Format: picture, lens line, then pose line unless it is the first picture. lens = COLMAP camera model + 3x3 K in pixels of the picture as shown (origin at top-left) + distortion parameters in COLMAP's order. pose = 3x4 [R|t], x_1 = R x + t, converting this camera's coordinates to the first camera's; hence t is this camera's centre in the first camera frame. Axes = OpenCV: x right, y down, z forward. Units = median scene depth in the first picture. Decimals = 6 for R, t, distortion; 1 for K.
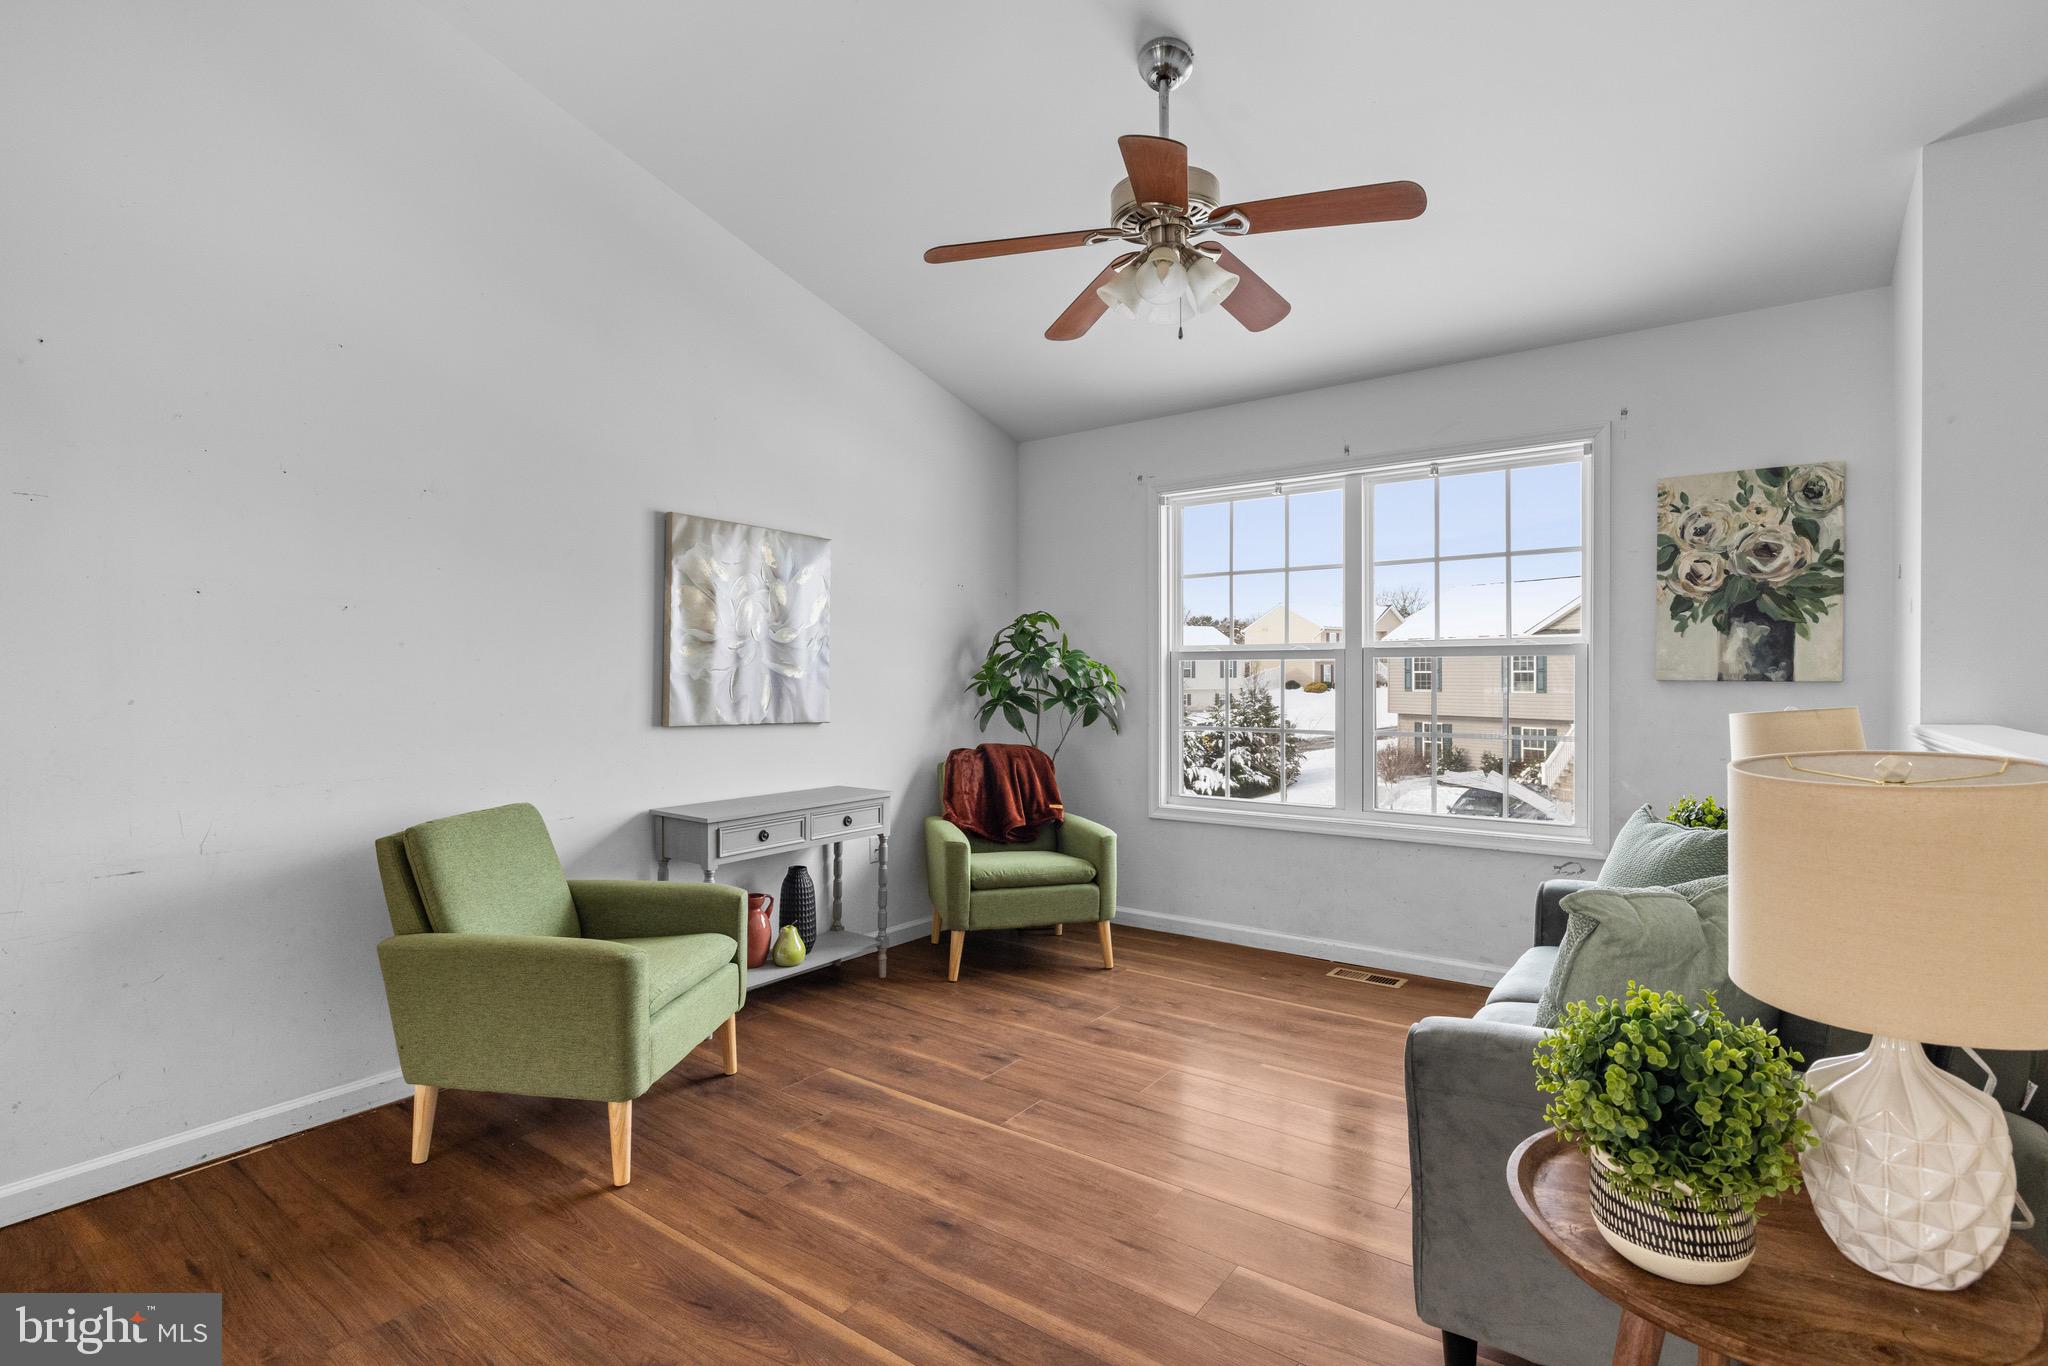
lens RADIAL K [[964.8, 0, 1026.4], [0, 964.8, 683.4], [0, 0, 1]] dist [-0.003815, 0.002114]
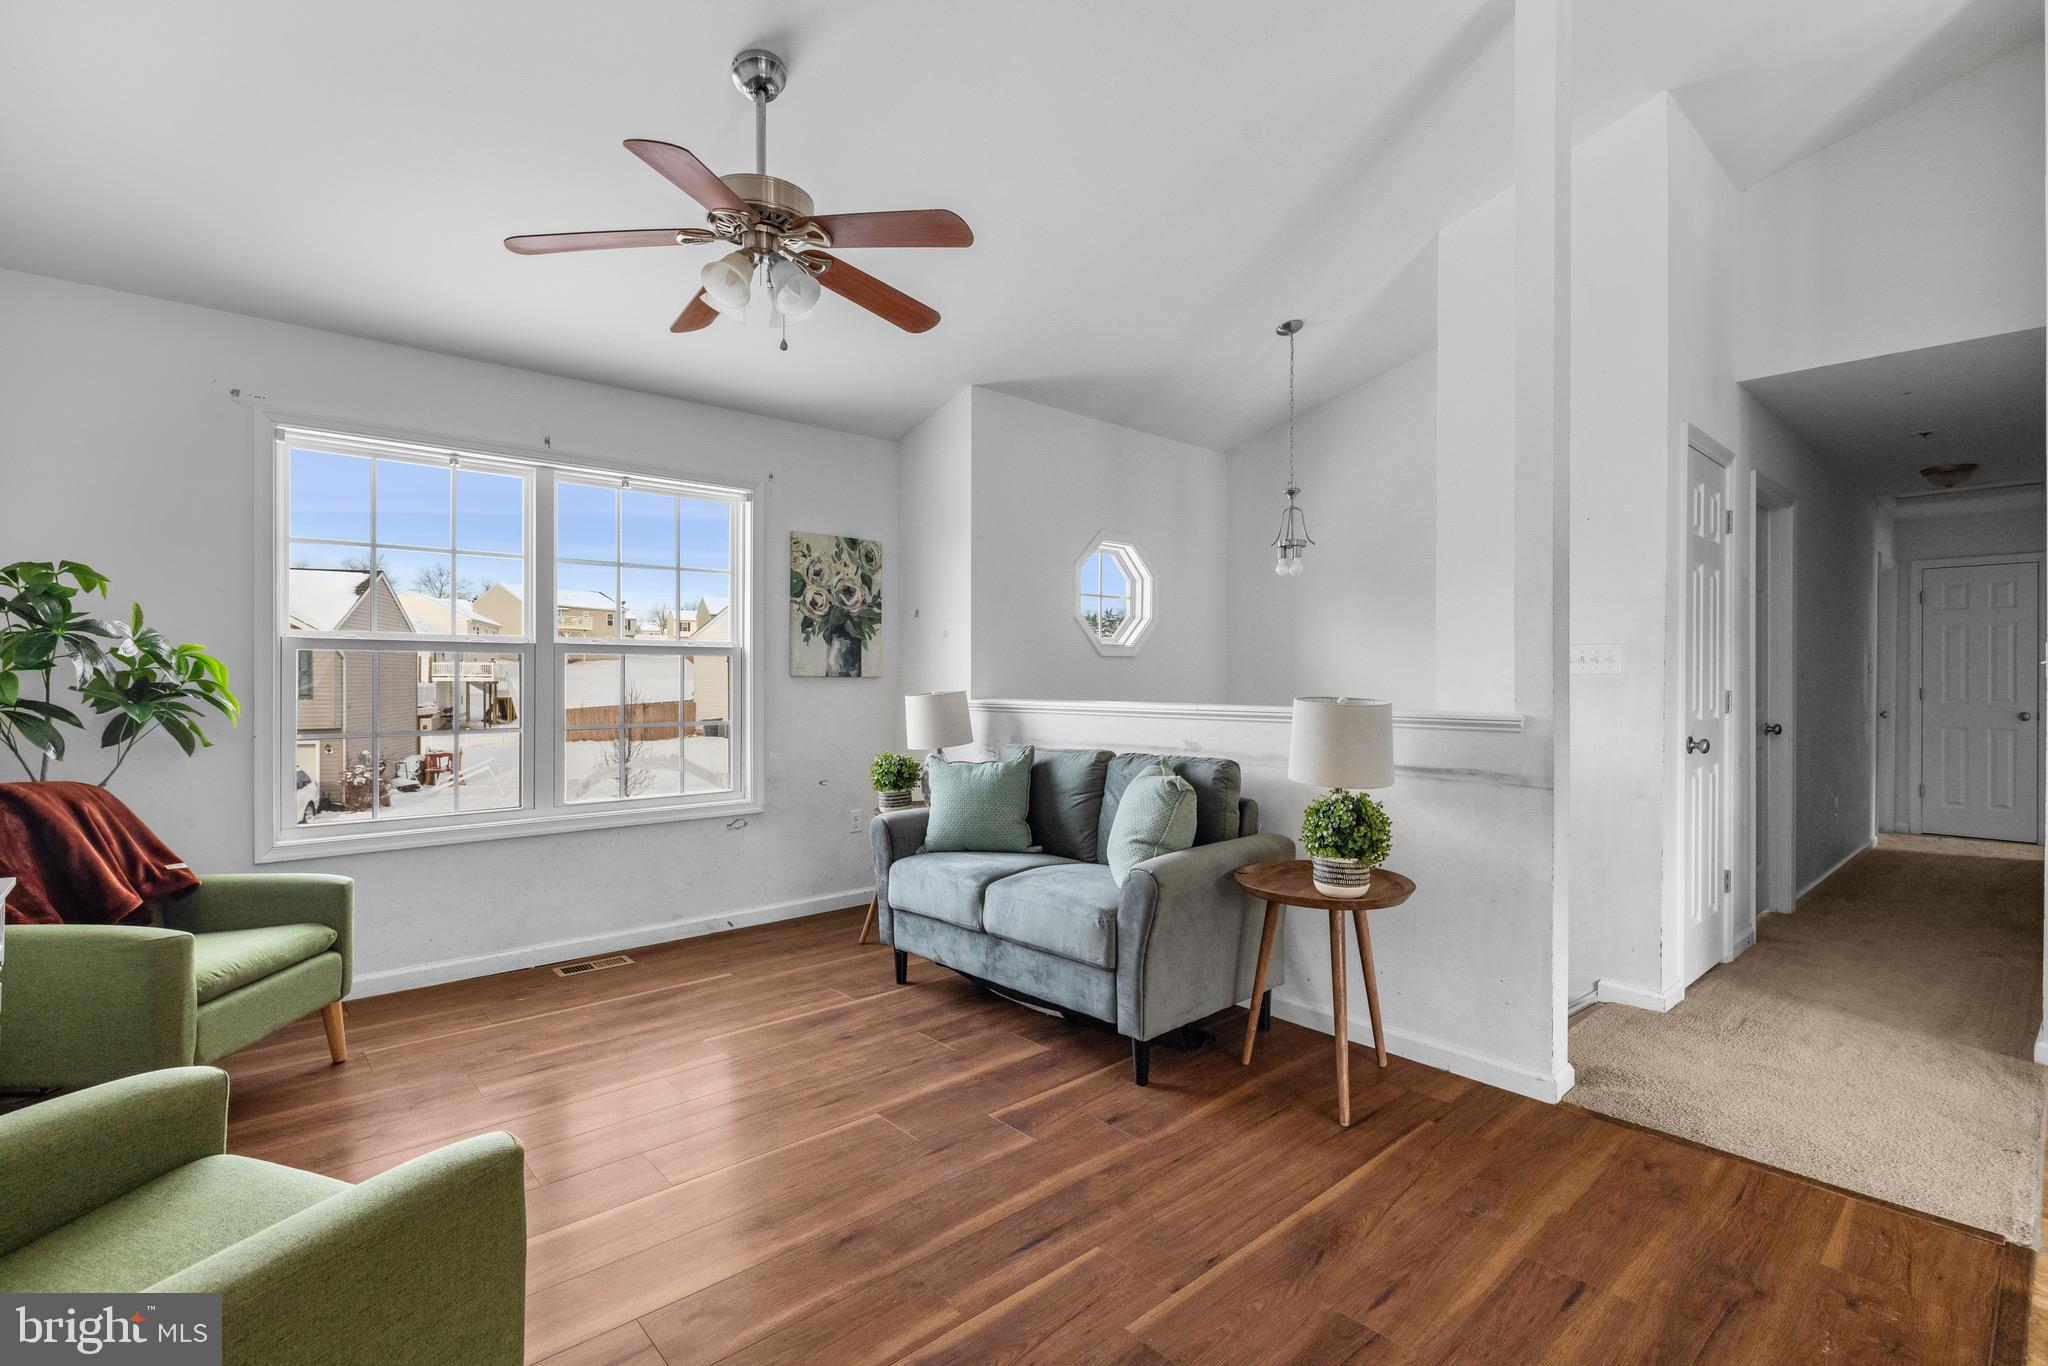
lens RADIAL K [[926.5, 0, 1019.2], [0, 926.5, 681.9], [0, 0, 1]] dist [-0.001012, 0.000241]
pose [[0.226910, -0.001853, 0.973914, -0.596168], [0.005857, 0.999983, 0.000538, 0.006699], [-0.973898, 0.005582, 0.226917, 0.396491]]
